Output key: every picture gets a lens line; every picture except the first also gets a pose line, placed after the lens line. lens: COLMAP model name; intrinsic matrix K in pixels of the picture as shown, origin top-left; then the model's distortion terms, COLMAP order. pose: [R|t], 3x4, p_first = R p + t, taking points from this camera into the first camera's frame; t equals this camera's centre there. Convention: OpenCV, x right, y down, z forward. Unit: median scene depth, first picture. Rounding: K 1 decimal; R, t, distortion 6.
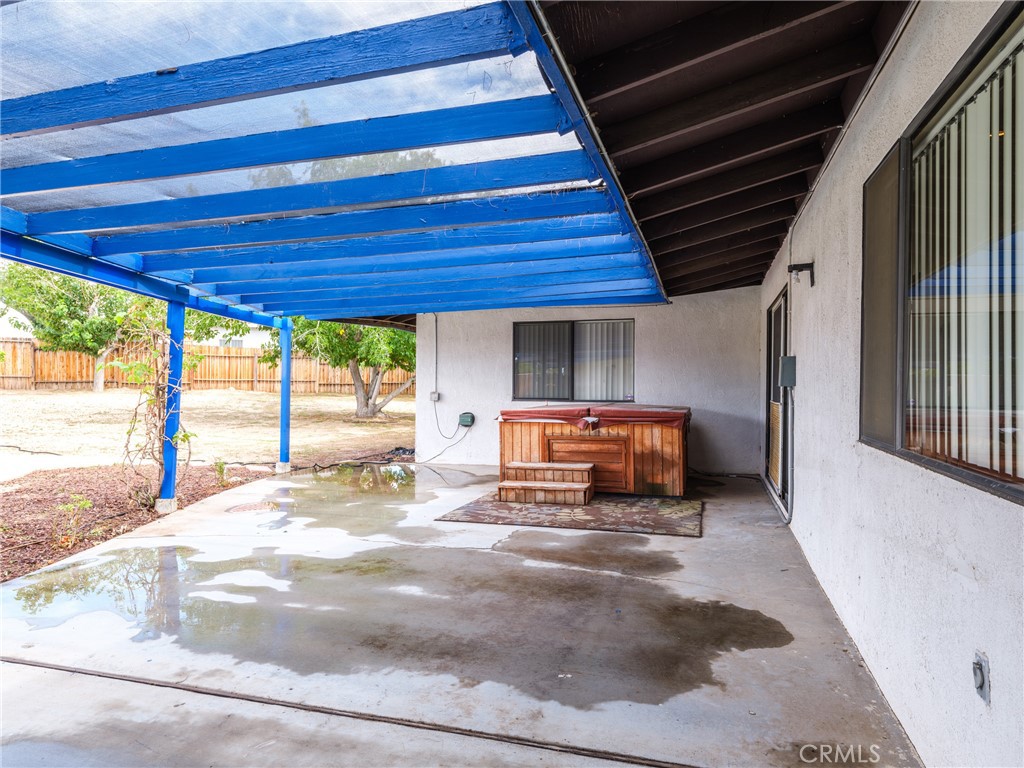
lens RADIAL K [[654.5, 0, 514.7], [0, 654.5, 385.3], [0, 0, 1]] dist [-0.004433, 0.001616]
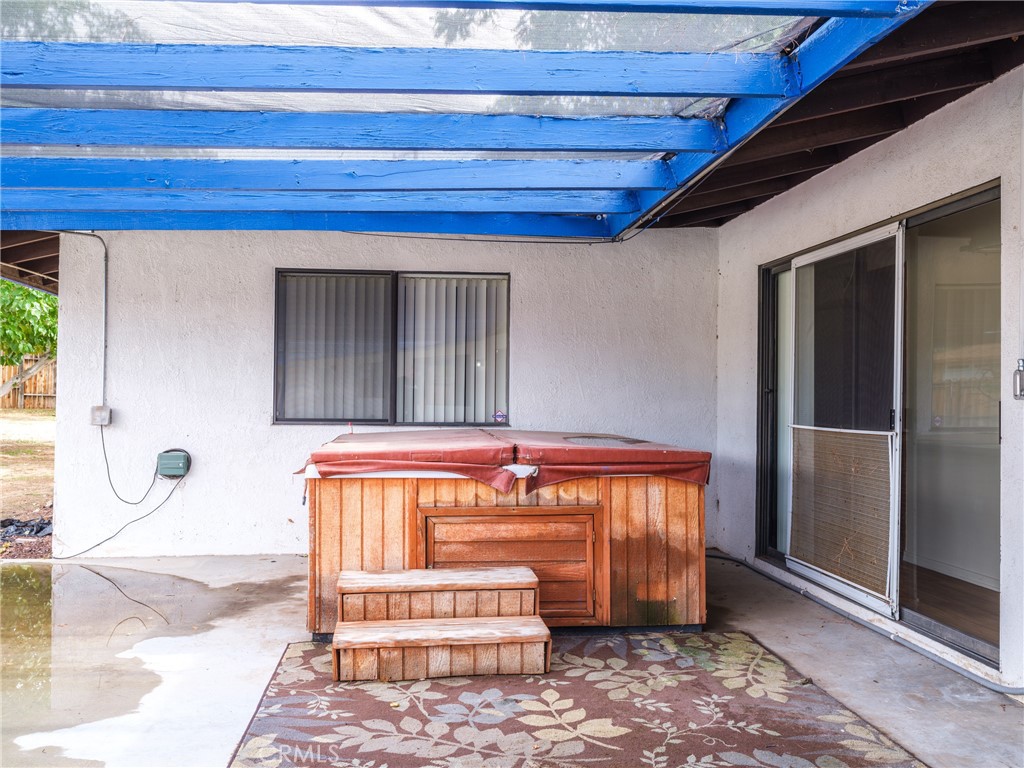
lens RADIAL K [[869.5, 0, 504.4], [0, 869.5, 381.4], [0, 0, 1]] dist [-0.009867, -0.000329]
pose [[0.928836, 0.012099, 0.370294, -0.120055], [-0.006665, 0.999851, -0.015952, 0.000175], [-0.370432, 0.012348, 0.928778, 0.436687]]
